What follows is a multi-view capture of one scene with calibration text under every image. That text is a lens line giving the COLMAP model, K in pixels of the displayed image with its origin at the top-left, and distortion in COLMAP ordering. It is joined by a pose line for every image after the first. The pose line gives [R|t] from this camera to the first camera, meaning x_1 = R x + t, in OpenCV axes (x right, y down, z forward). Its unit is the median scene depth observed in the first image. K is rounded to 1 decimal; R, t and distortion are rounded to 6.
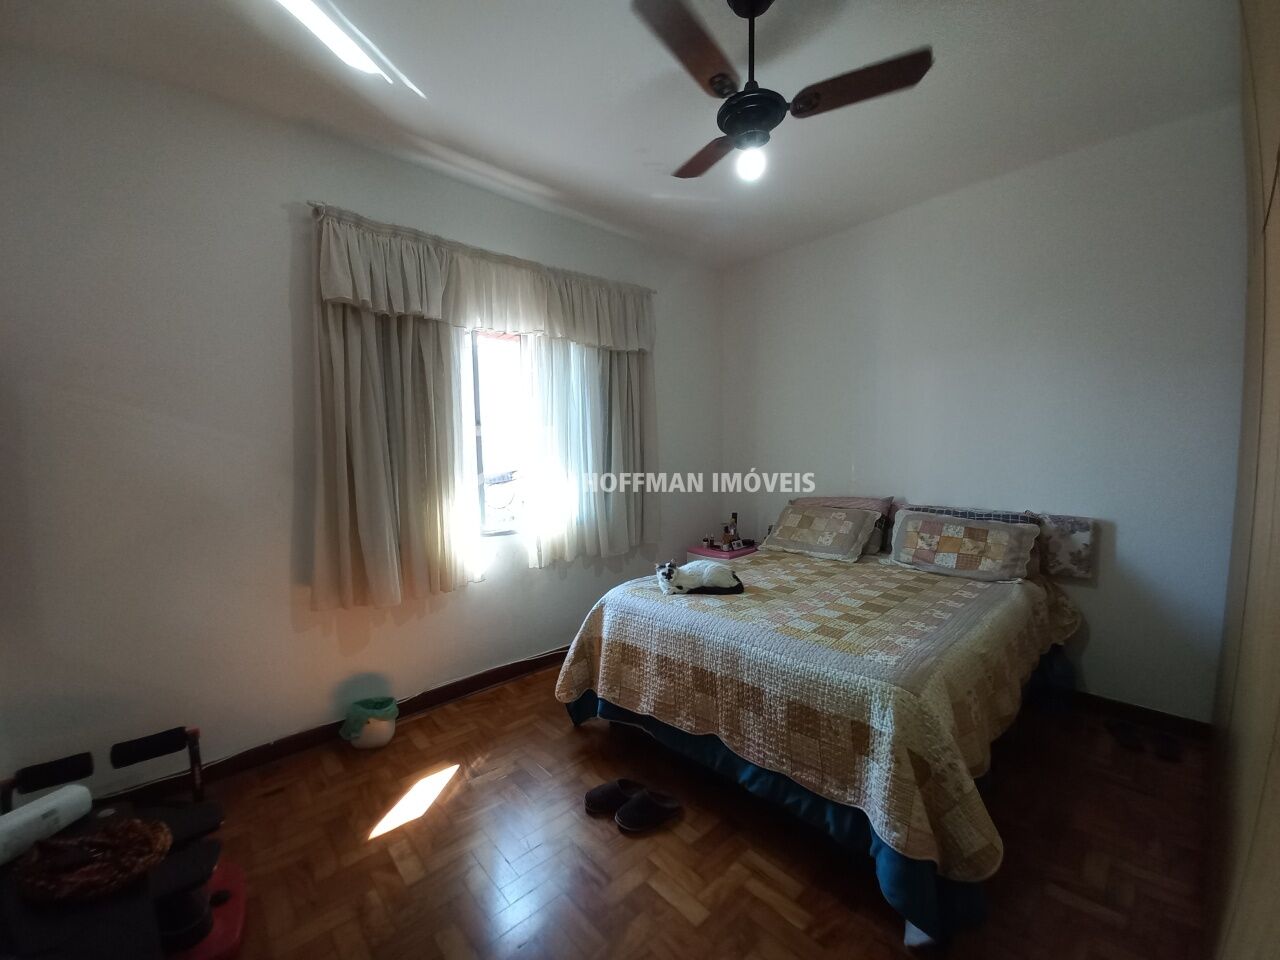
lens RADIAL K [[499.2, 0, 633.0], [0, 499.2, 485.3], [0, 0, 1]] dist [0.010982, -0.017419]
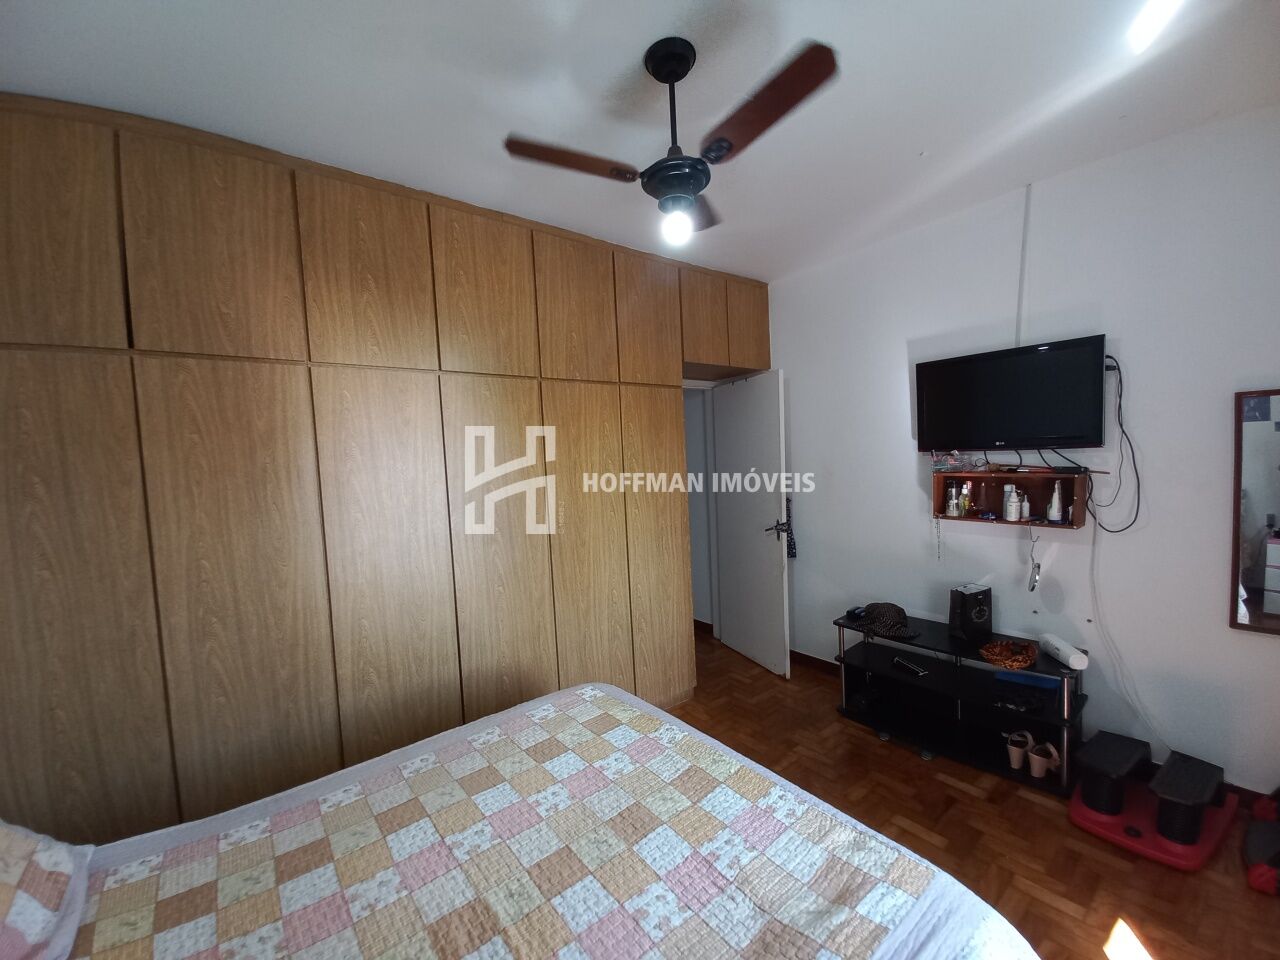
lens RADIAL K [[499.2, 0, 633.0], [0, 499.2, 485.3], [0, 0, 1]] dist [0.010982, -0.017419]
pose [[-0.995547, 0.060454, 0.072330, 0.215350], [0.068988, 0.990132, 0.121982, -0.214996], [-0.064242, 0.126429, -0.989893, 1.632919]]
